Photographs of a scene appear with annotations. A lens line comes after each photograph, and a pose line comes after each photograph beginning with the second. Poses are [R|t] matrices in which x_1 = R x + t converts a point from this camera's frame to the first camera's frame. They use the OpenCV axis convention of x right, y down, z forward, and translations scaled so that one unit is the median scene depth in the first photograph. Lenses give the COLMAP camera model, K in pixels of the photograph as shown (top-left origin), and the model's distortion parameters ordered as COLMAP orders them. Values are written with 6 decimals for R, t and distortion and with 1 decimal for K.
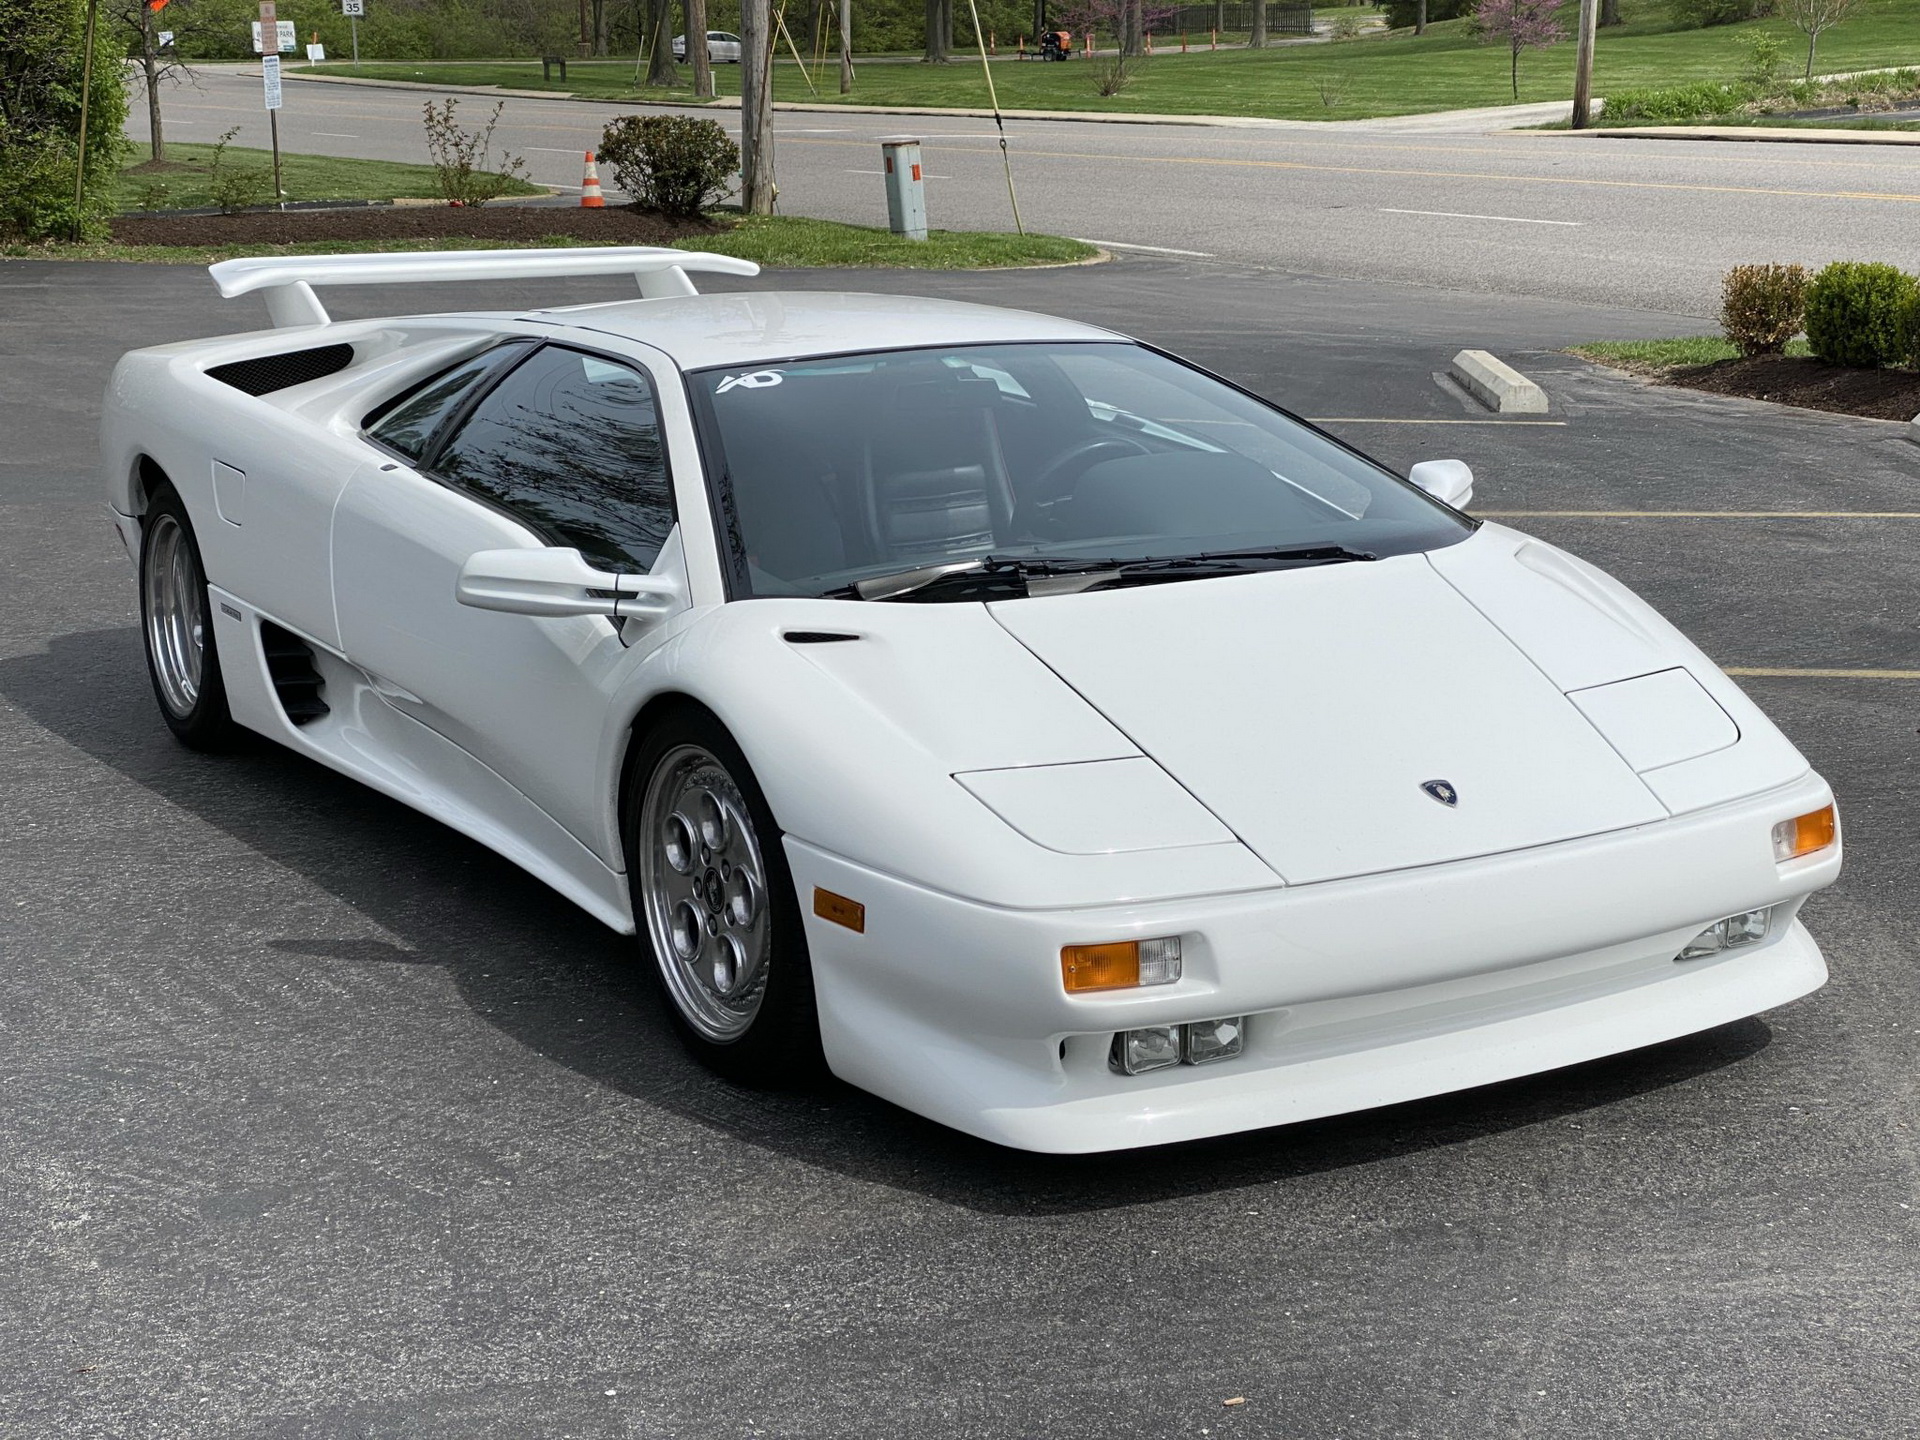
lens RADIAL K [[2842.3, 0, 969.3], [0, 2842.3, 714.1], [0, 0, 1]] dist [0.154460, -0.363745]
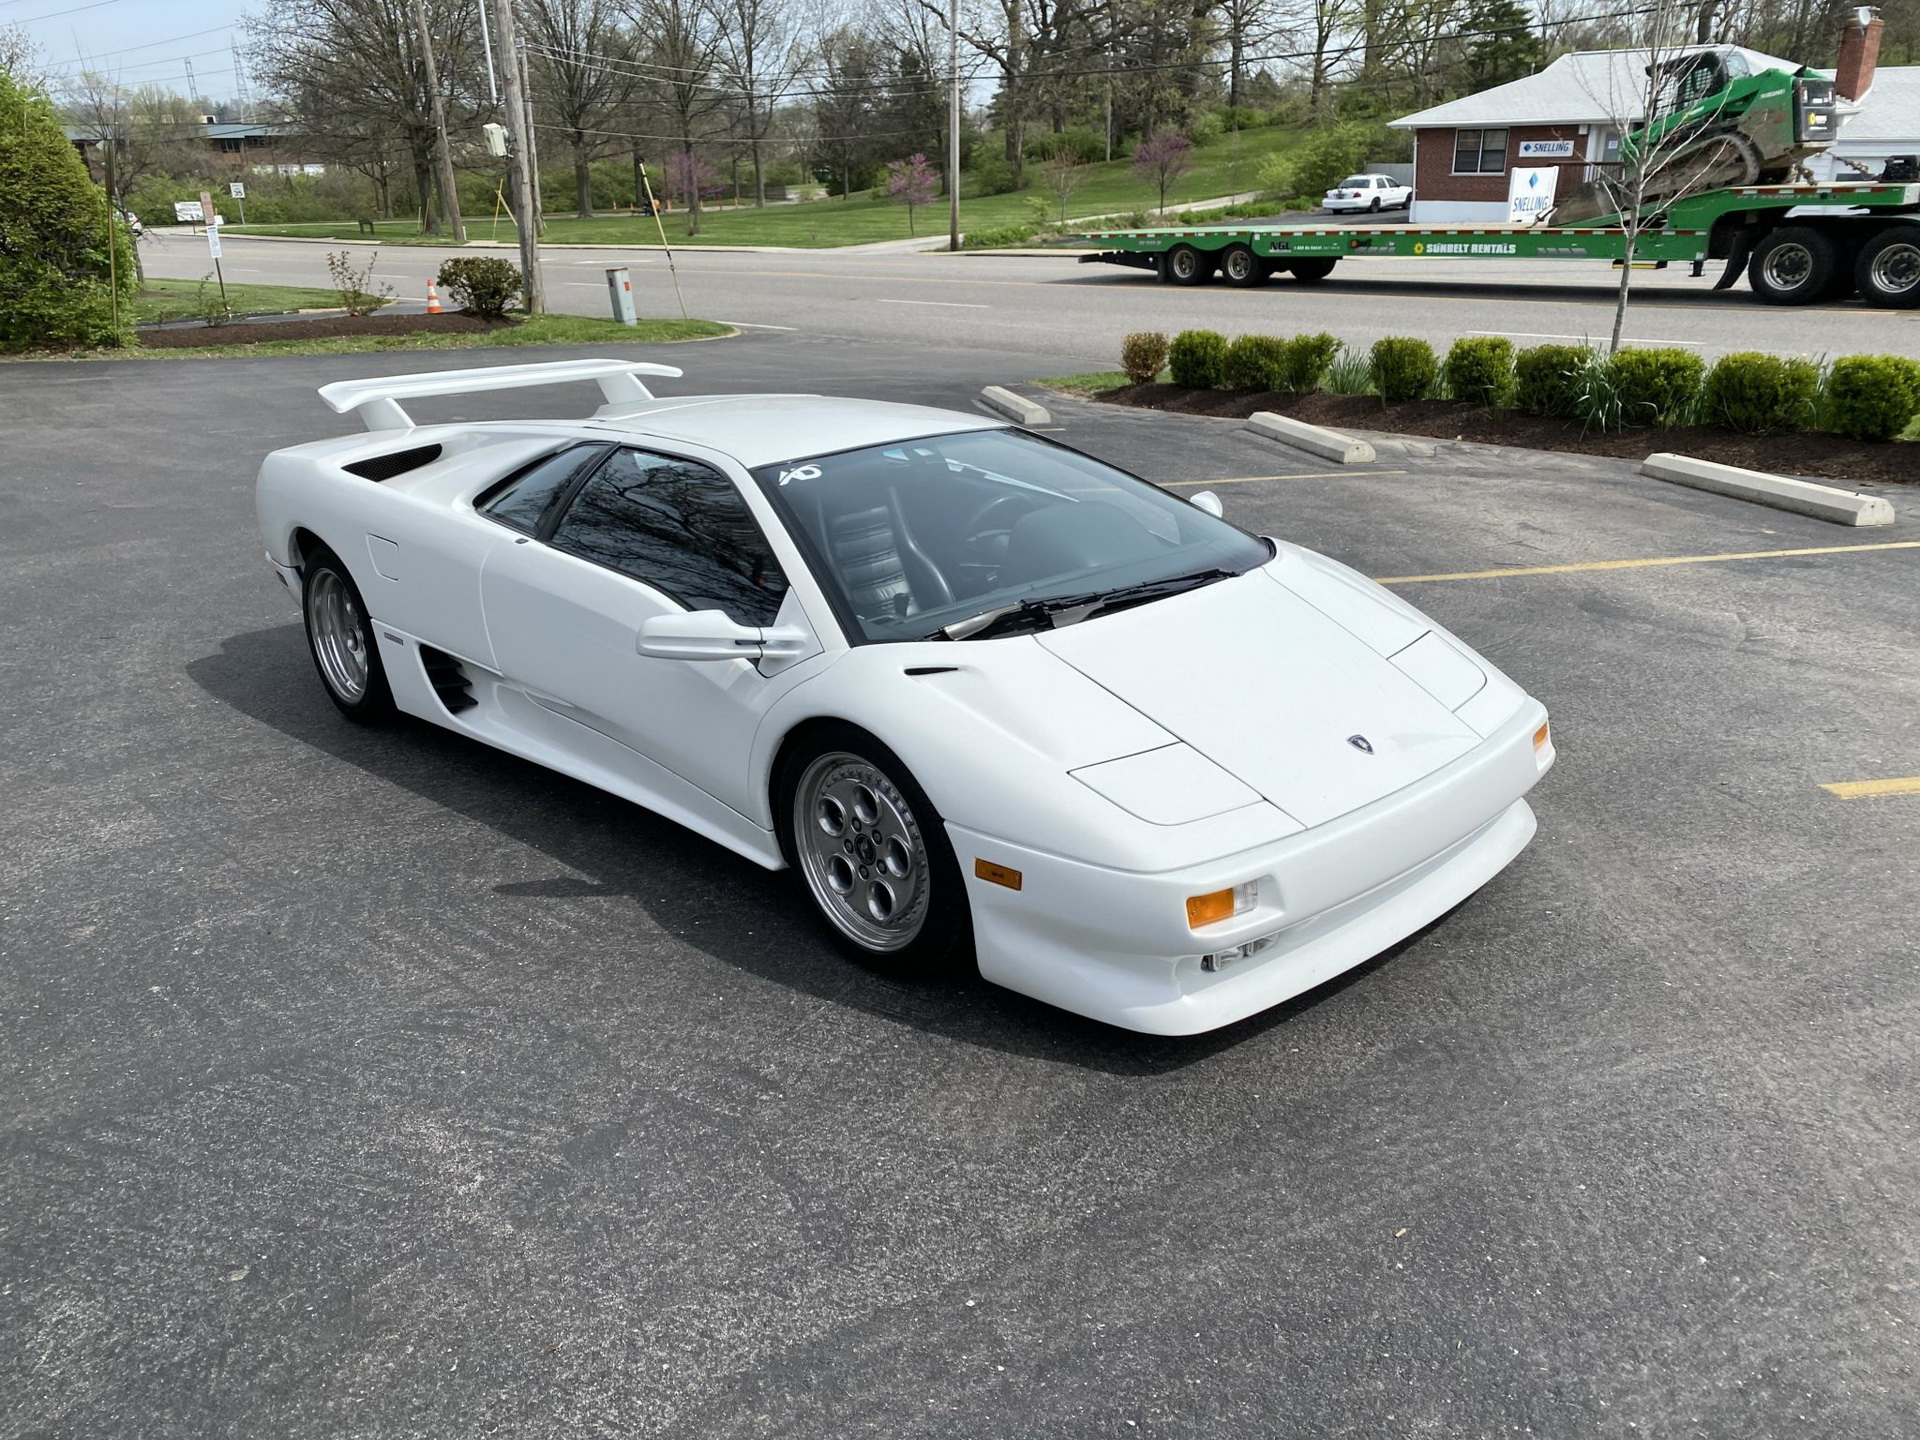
lens RADIAL K [[1463.0, 0, 965.1], [0, 1463.0, 715.7], [0, 0, 1]] dist [0.043804, -0.069009]
pose [[0.972613, -0.091295, 0.213750, -0.190993], [0.068386, 0.991326, 0.112234, -0.084059], [-0.222143, -0.094542, 0.970420, 0.281729]]
